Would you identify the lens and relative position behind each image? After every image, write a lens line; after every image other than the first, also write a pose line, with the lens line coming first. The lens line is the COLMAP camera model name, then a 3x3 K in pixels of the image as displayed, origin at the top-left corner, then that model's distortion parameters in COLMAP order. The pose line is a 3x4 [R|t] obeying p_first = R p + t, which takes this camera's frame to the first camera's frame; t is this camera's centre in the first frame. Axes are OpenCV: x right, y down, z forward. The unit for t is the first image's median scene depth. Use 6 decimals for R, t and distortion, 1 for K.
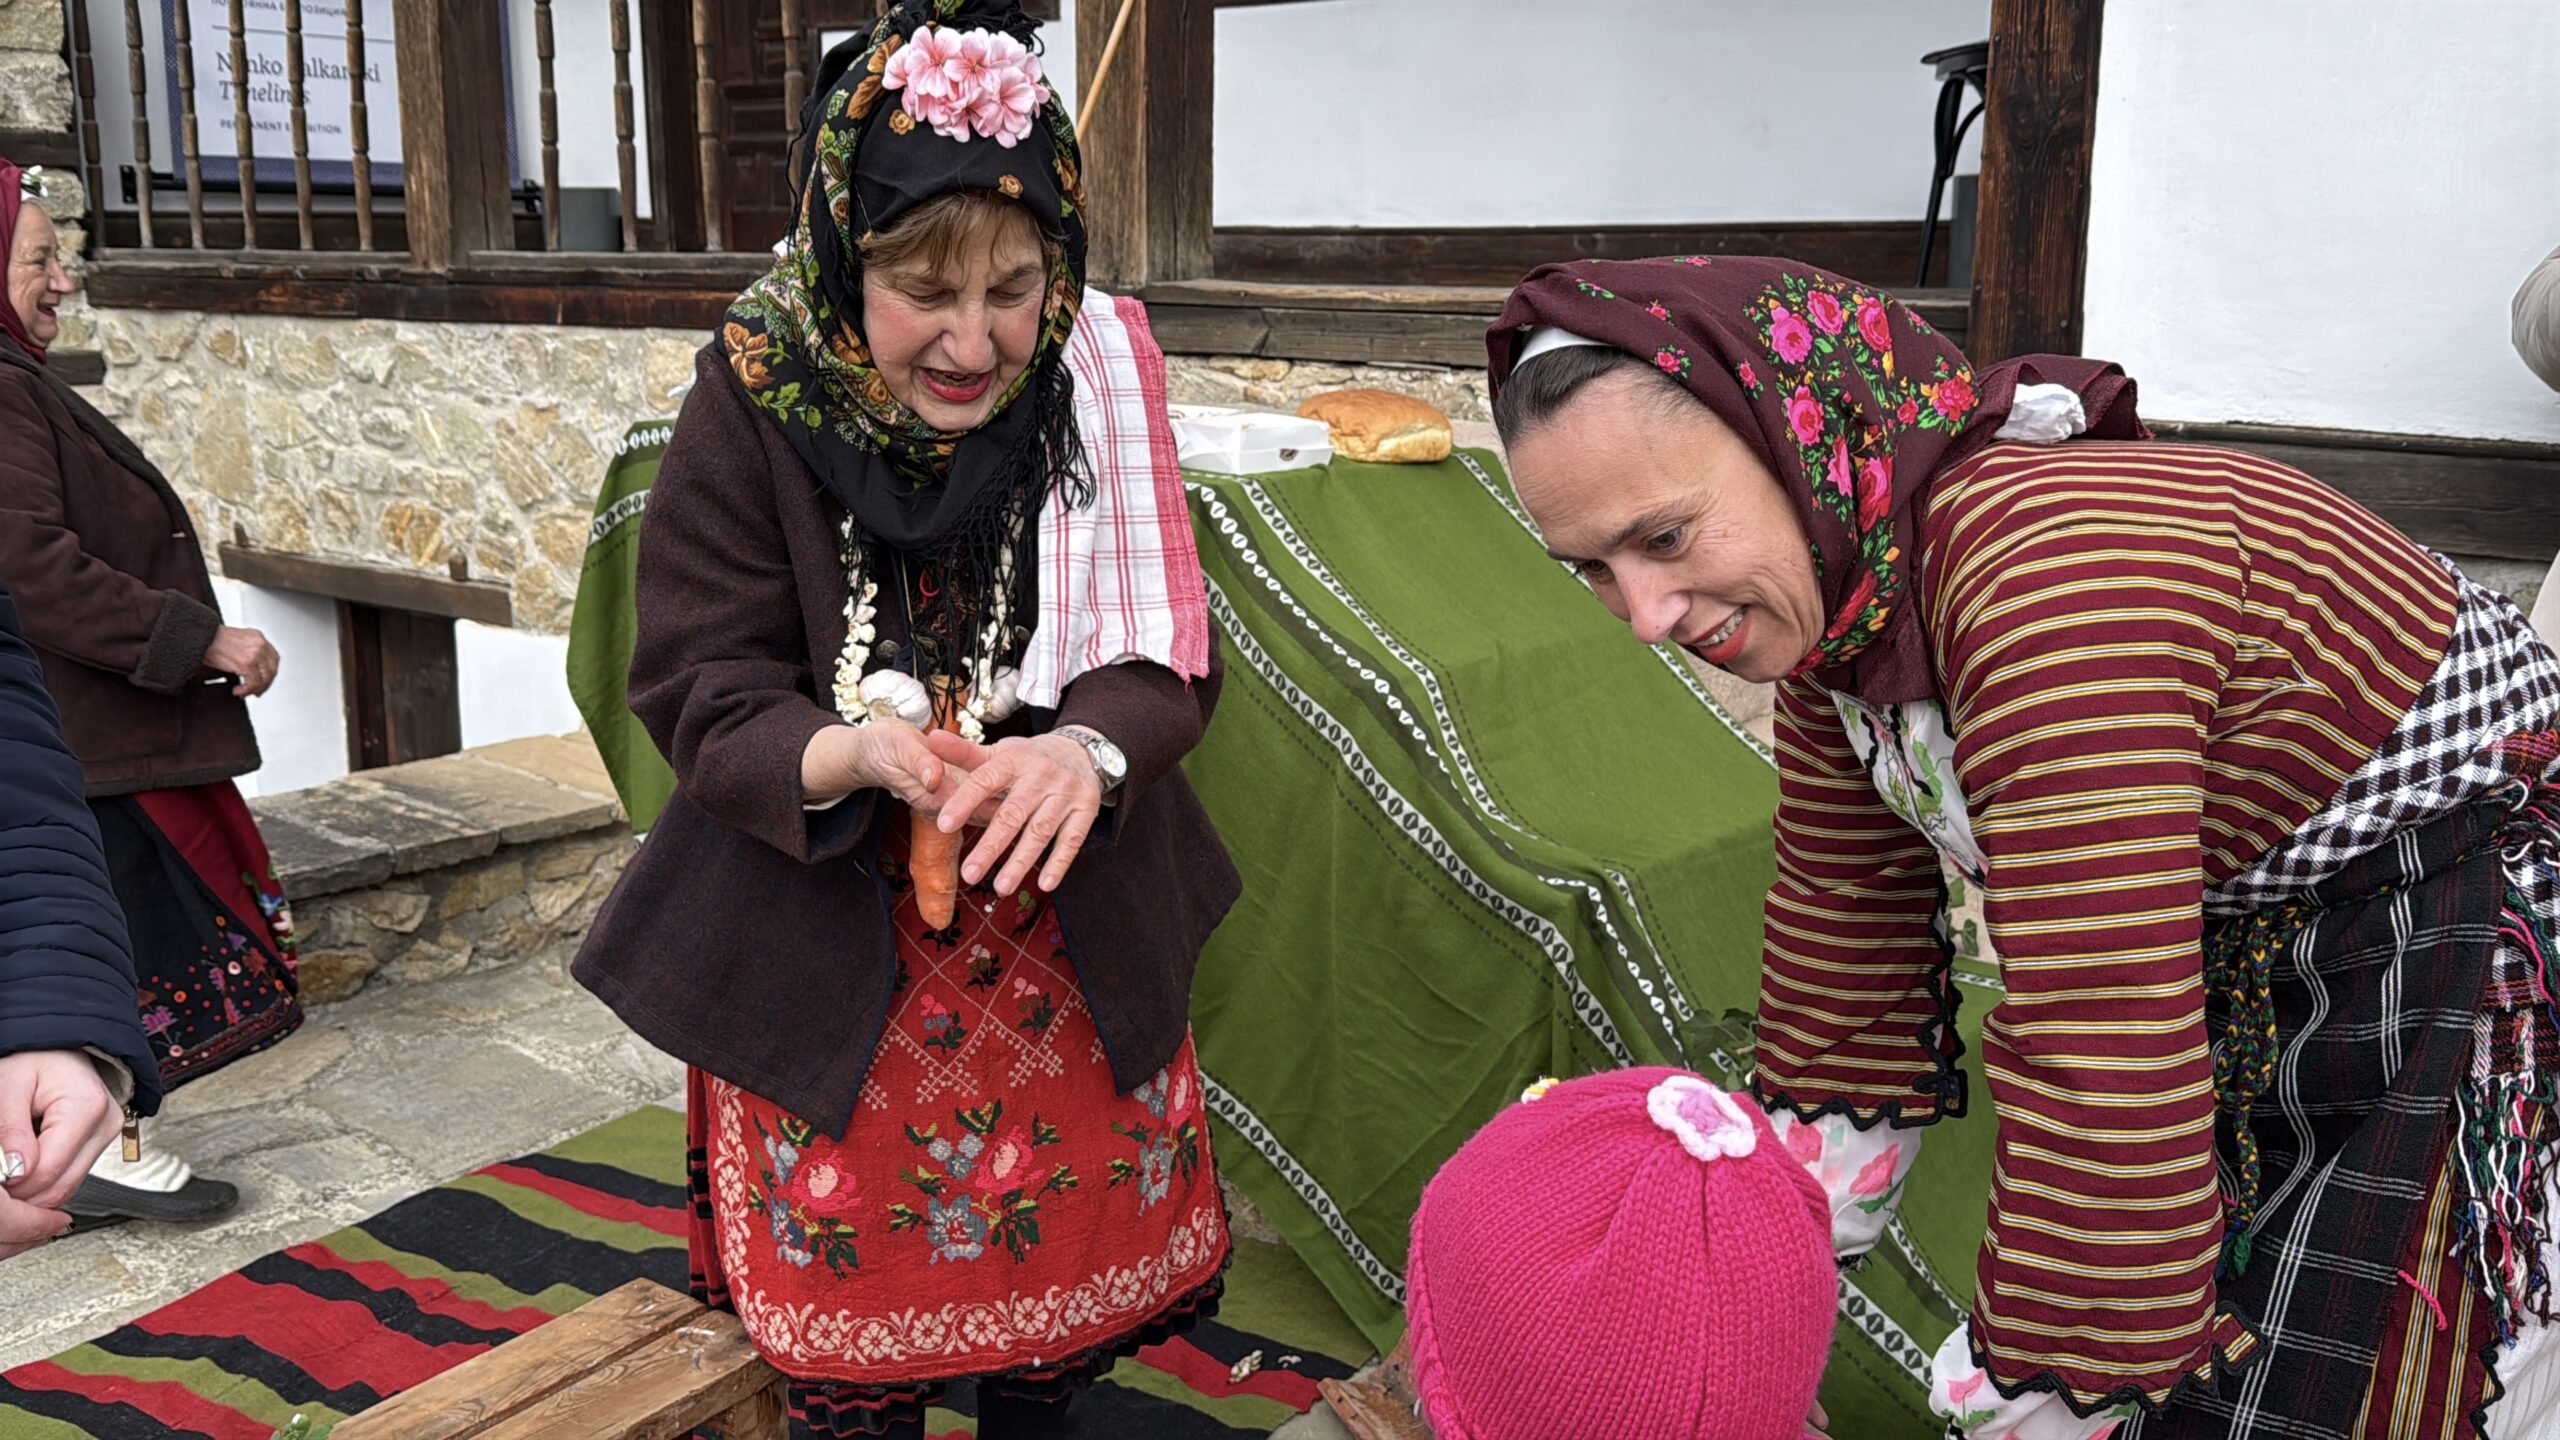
lens RADIAL K [[2192.8, 0, 1267.4], [0, 2192.8, 726.5], [0, 0, 1]] dist [0.174566, -0.382730]
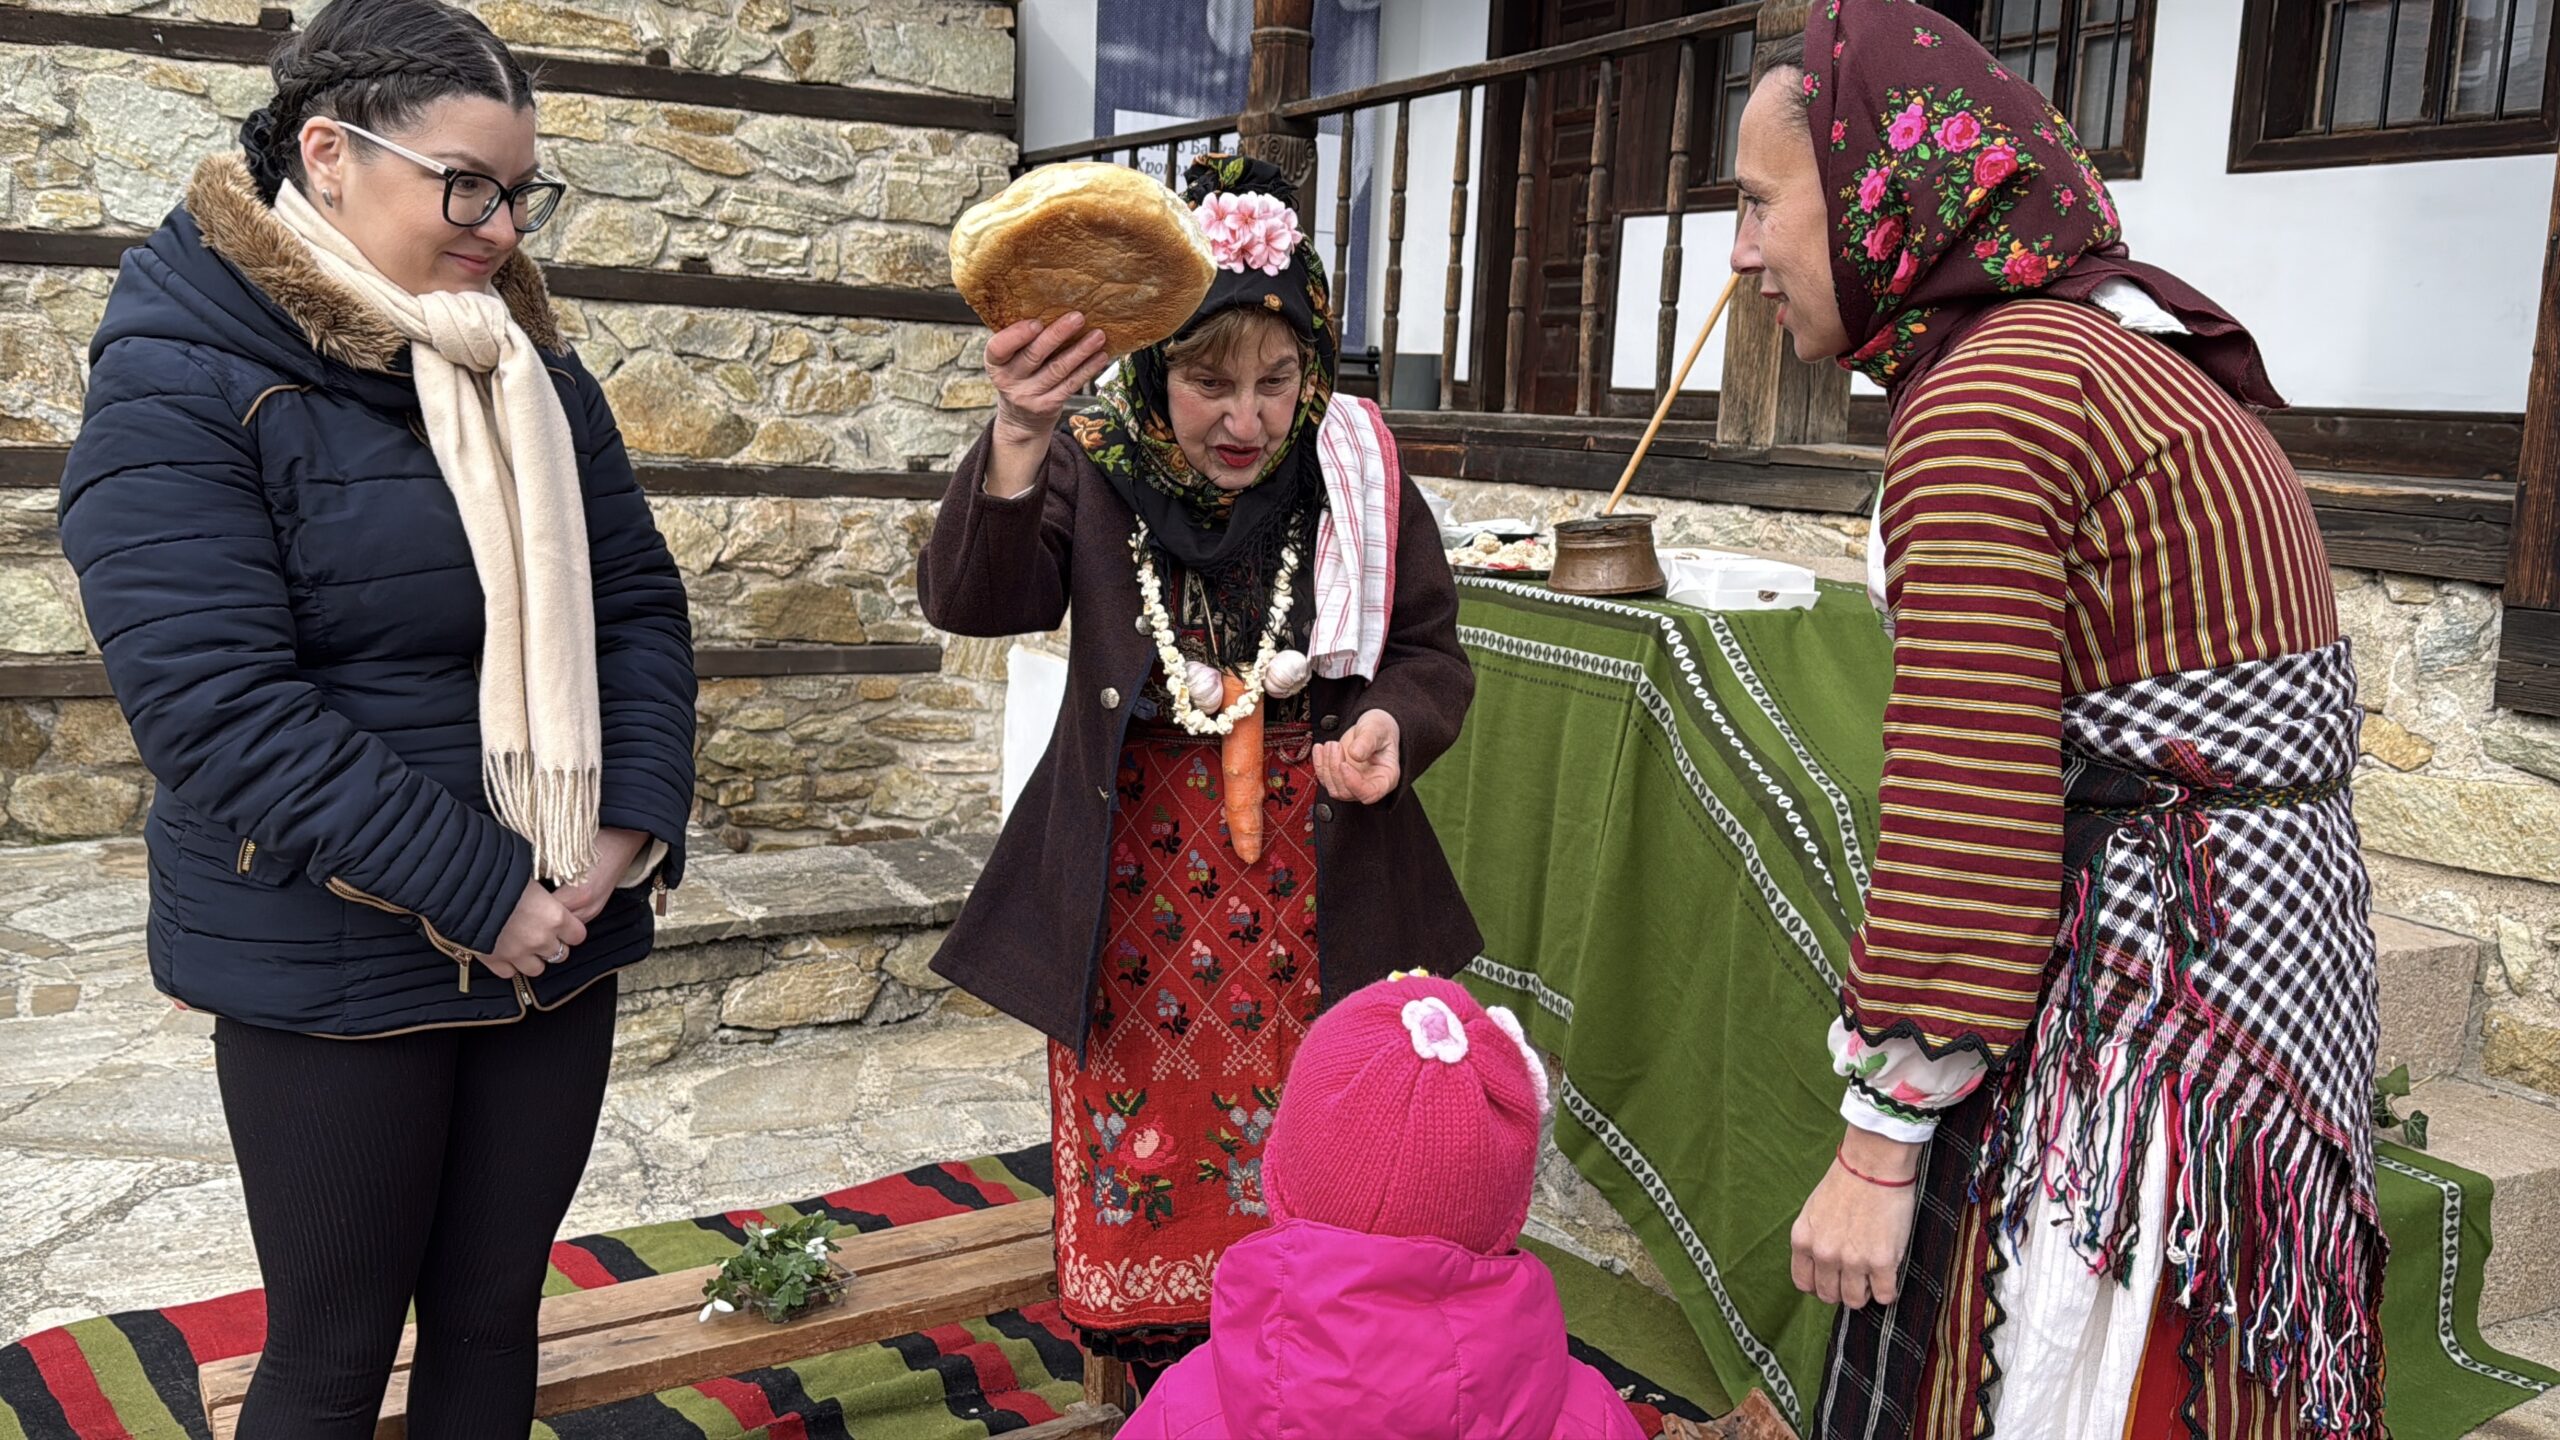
lens RADIAL K [[2179.9, 0, 1298.3], [0, 2179.9, 733.7], [0, 0, 1]] dist [0.164566, -0.325540]
pose [[0.920865, 0.091560, -0.378979, 0.136420], [-0.116976, 0.992136, -0.044537, 0.014509], [0.371921, 0.085344, 0.924333, -0.071327]]
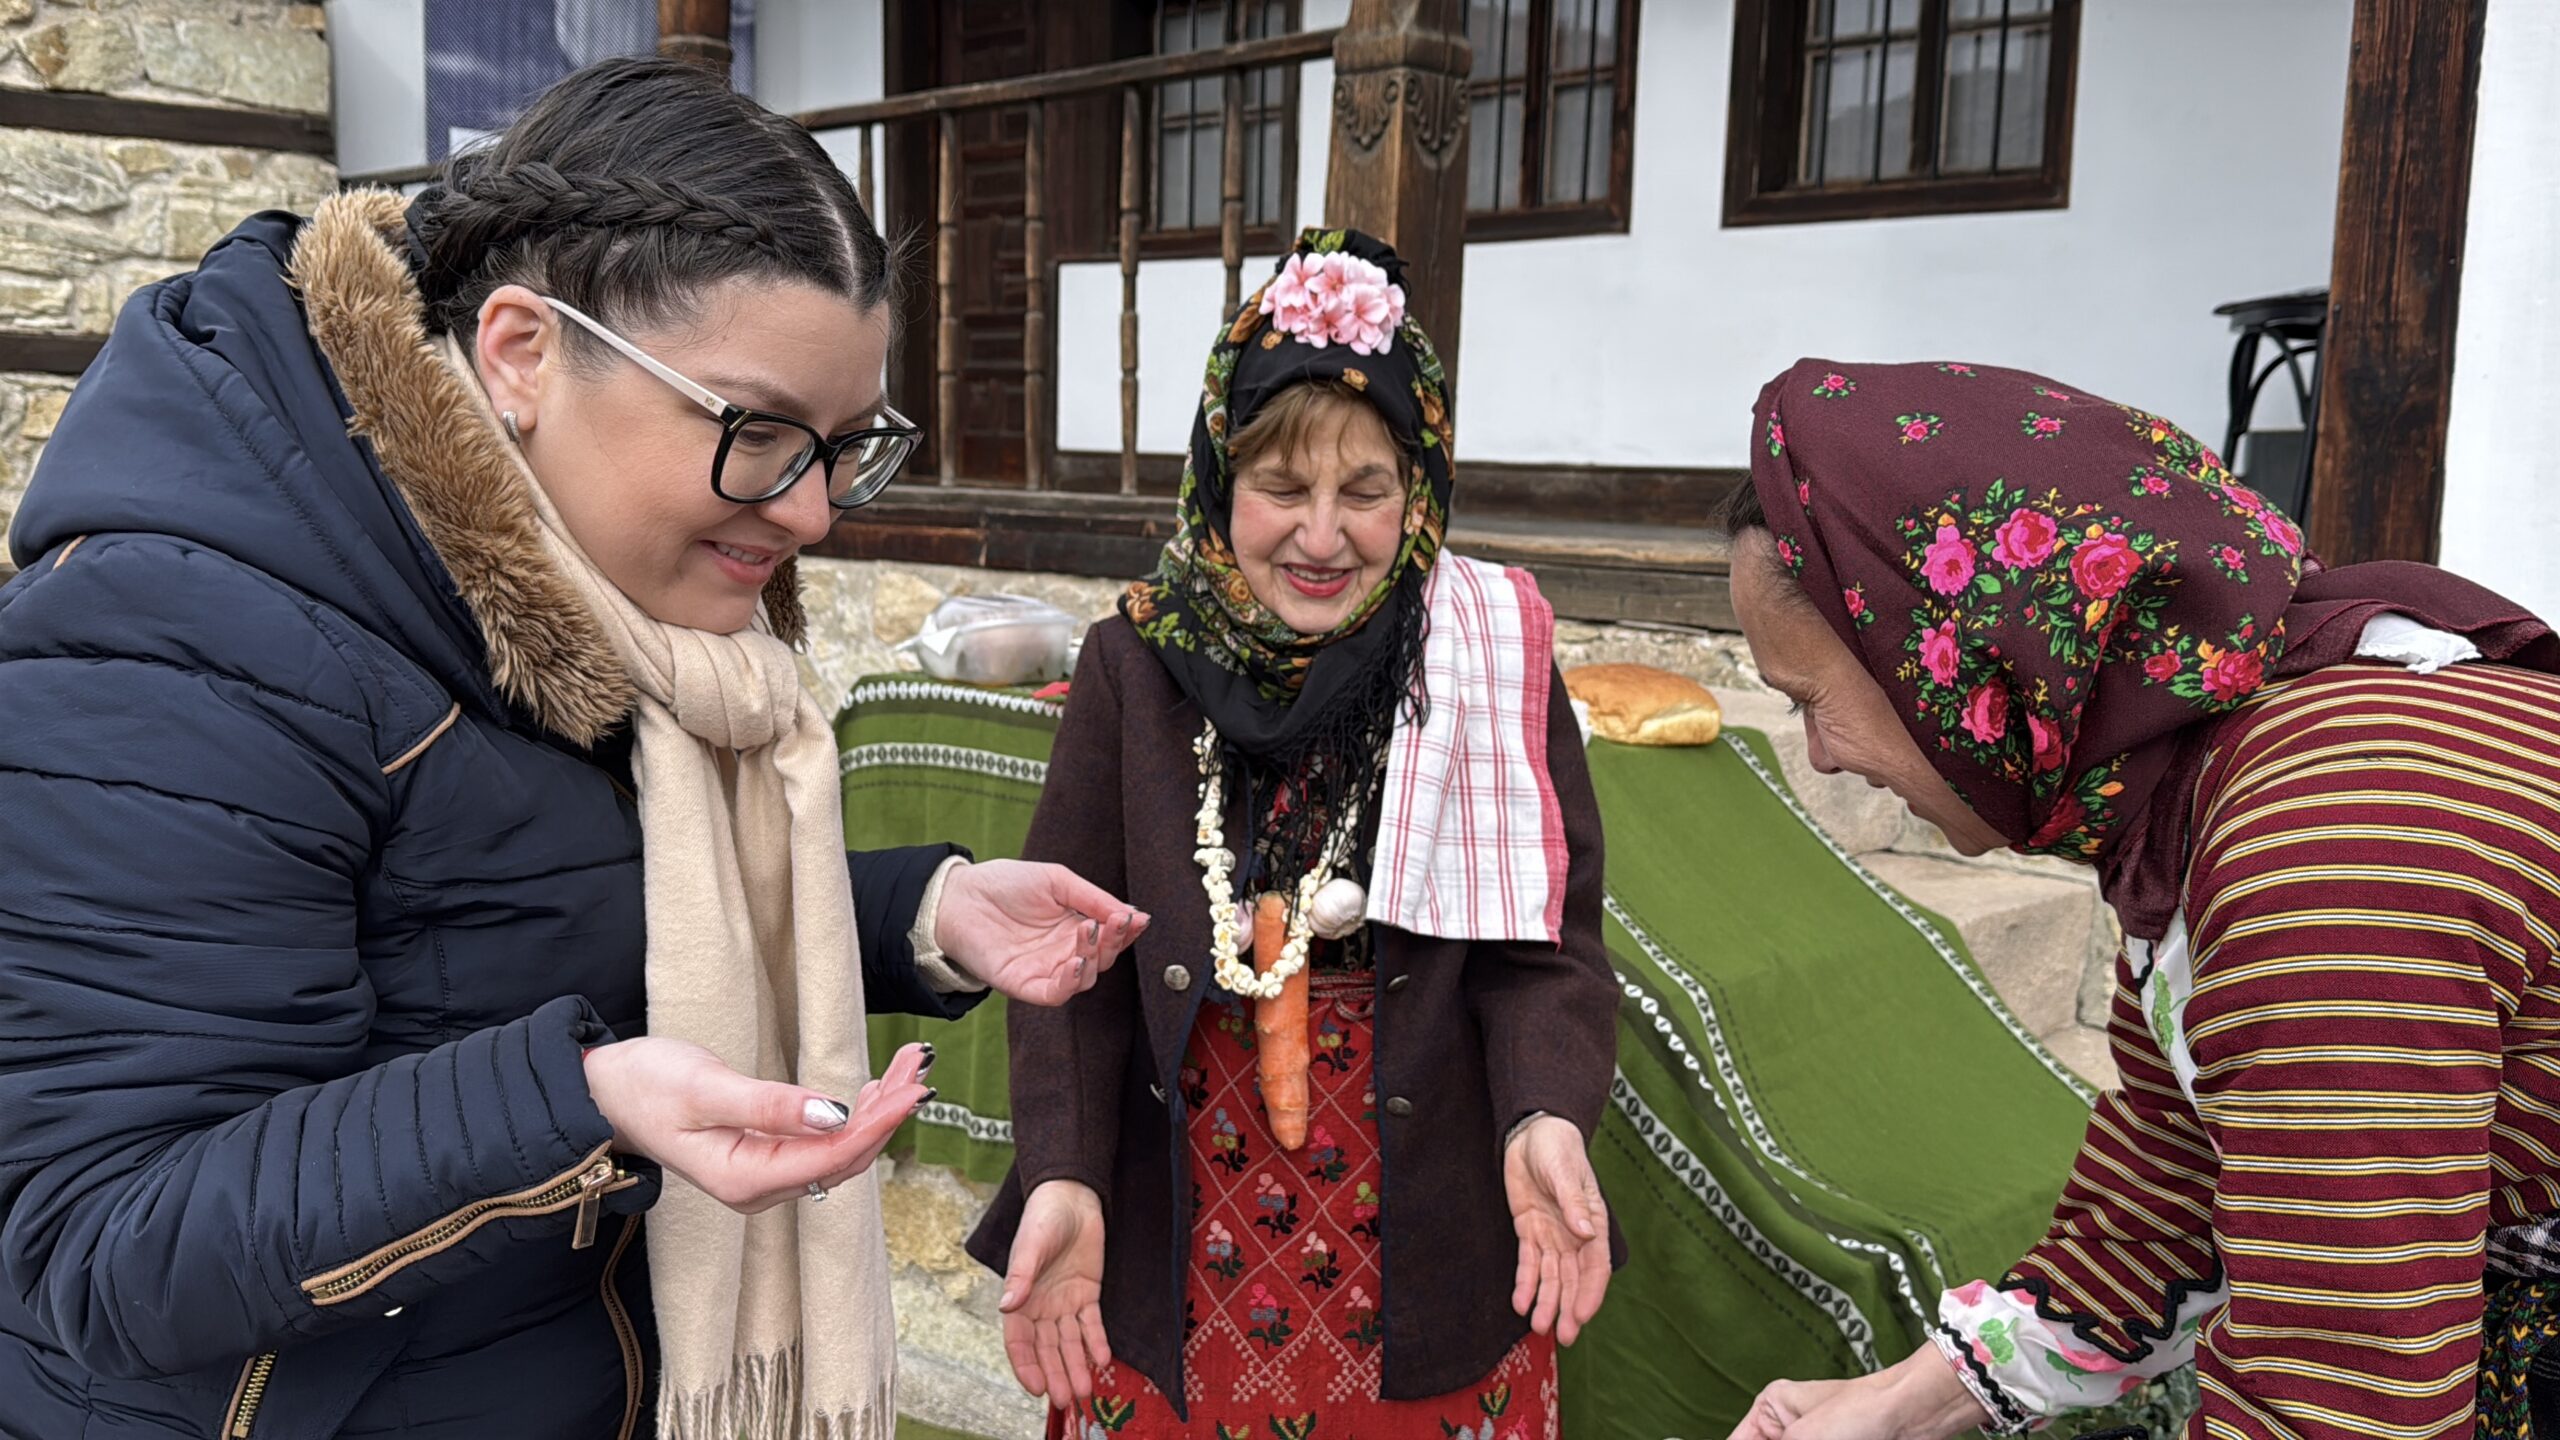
lens RADIAL K [[2198.7, 0, 1244.0], [0, 2198.7, 742.0], [0, 0, 1]] dist [0.155999, -0.259654]
pose [[0.994493, 0.030051, -0.100398, -0.014057], [-0.038316, 0.995942, -0.081431, -0.025402], [0.097544, 0.084829, 0.991609, 0.041494]]
